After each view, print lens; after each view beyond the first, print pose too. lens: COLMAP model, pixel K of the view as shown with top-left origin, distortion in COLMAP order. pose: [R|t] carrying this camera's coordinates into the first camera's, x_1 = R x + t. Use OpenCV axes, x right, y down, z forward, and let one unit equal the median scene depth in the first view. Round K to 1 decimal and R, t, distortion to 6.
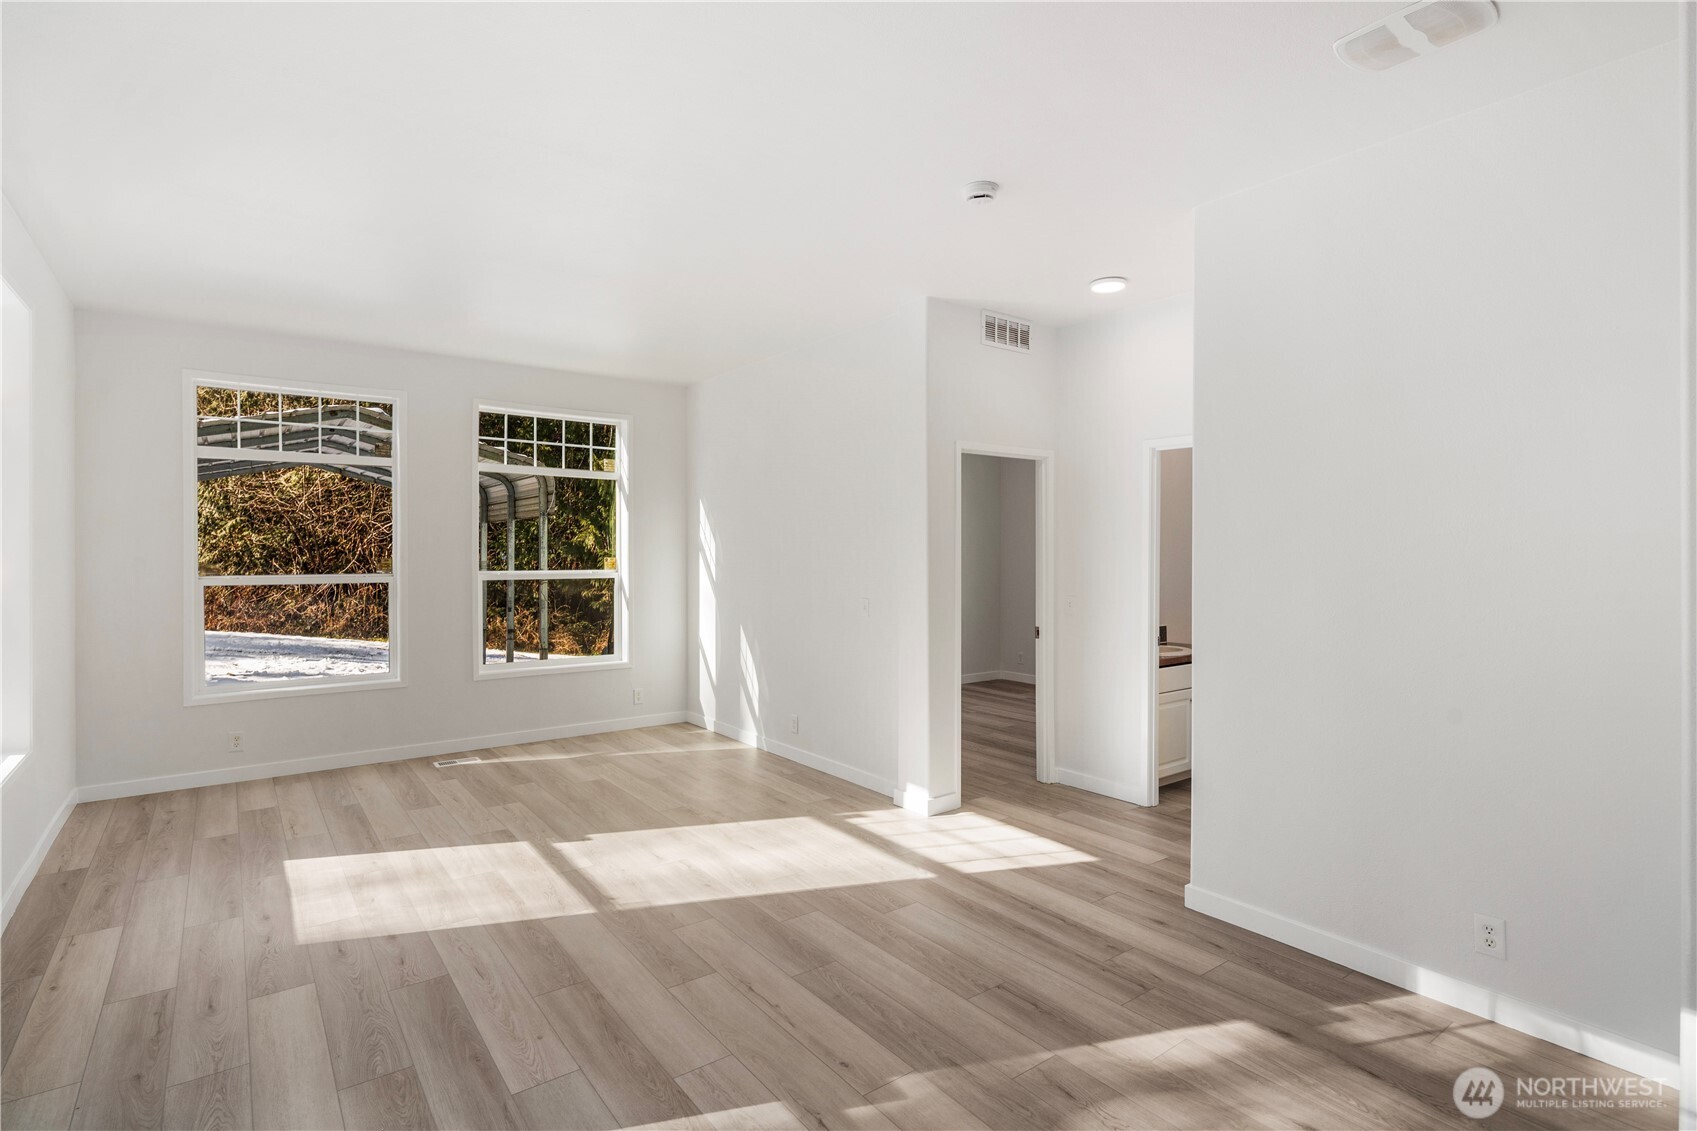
lens RADIAL K [[861.1, 0, 848.3], [0, 861.1, 559.0], [0, 0, 1]] dist [-0.017316, -0.000089]
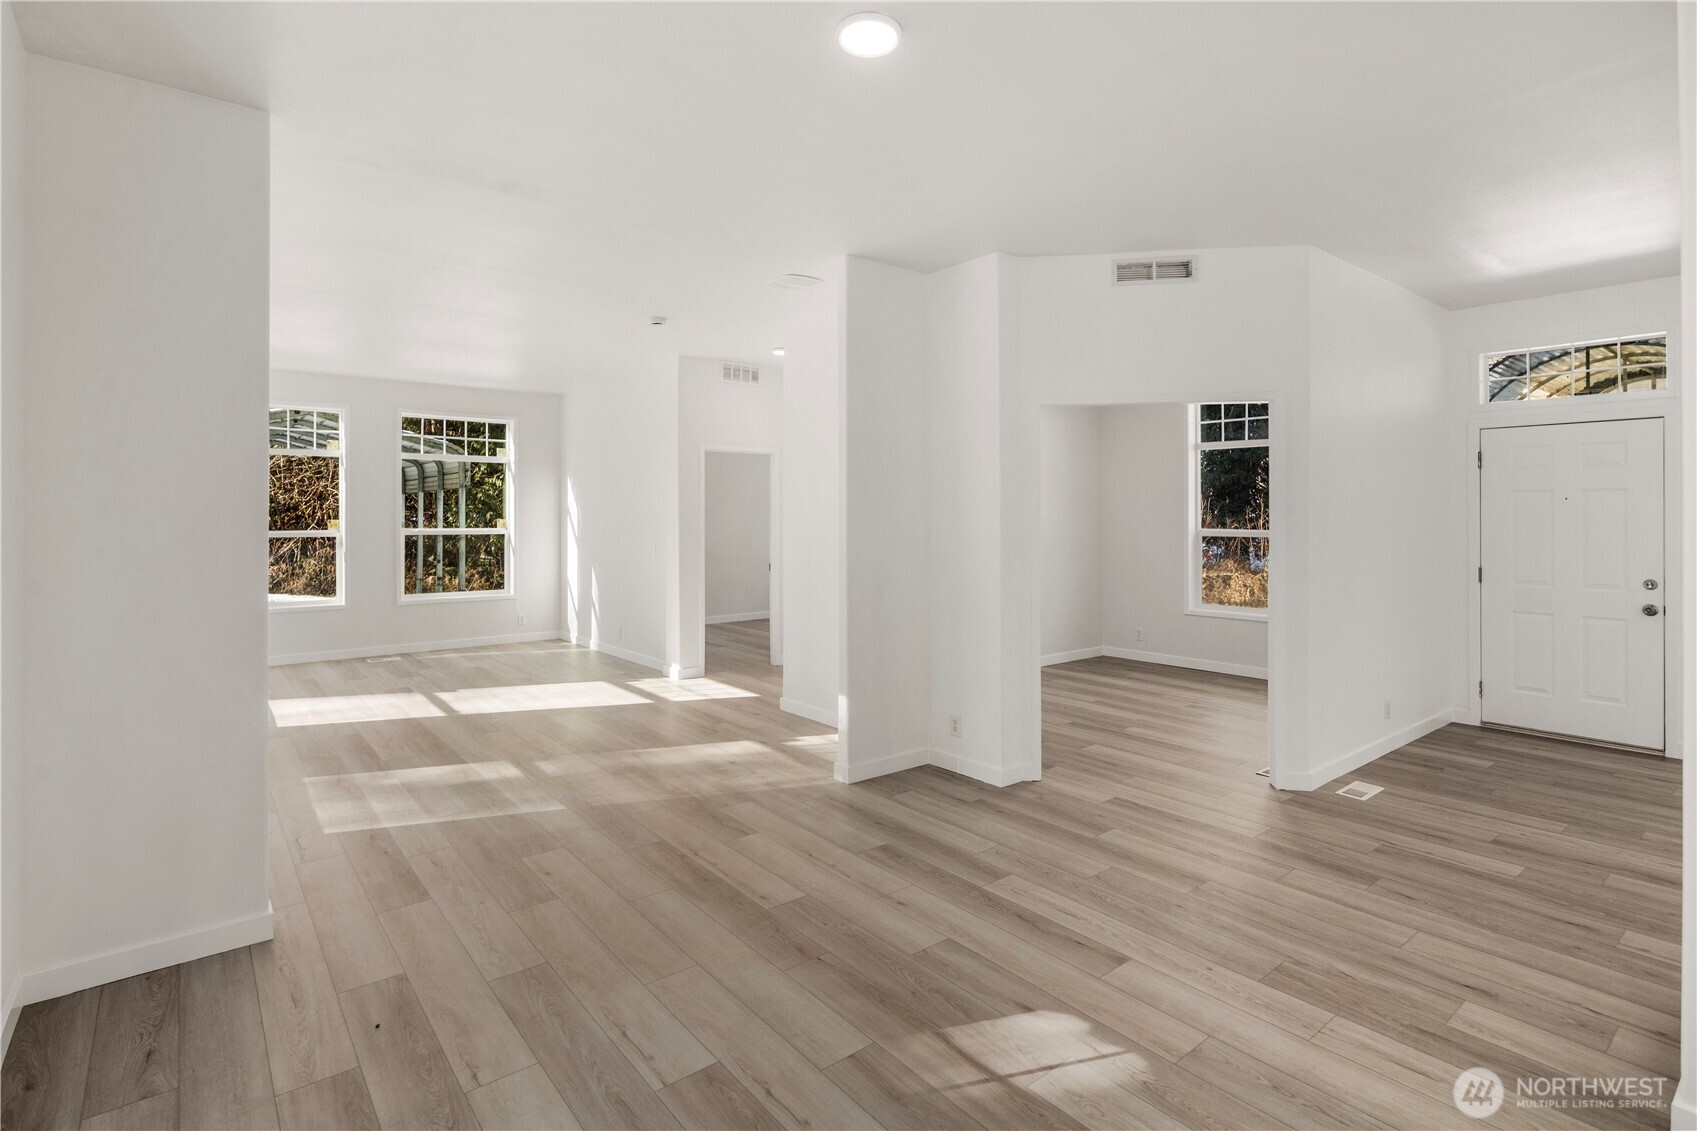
lens RADIAL K [[861.1, 0, 855.0], [0, 861.1, 513.5], [0, 0, 1]] dist [-0.017316, -0.000089]
pose [[0.999176, -0.001753, 0.040553, 0.242788], [0.002235, 0.999927, -0.011862, 0.007057], [-0.040530, 0.011943, 0.999107, -0.415986]]
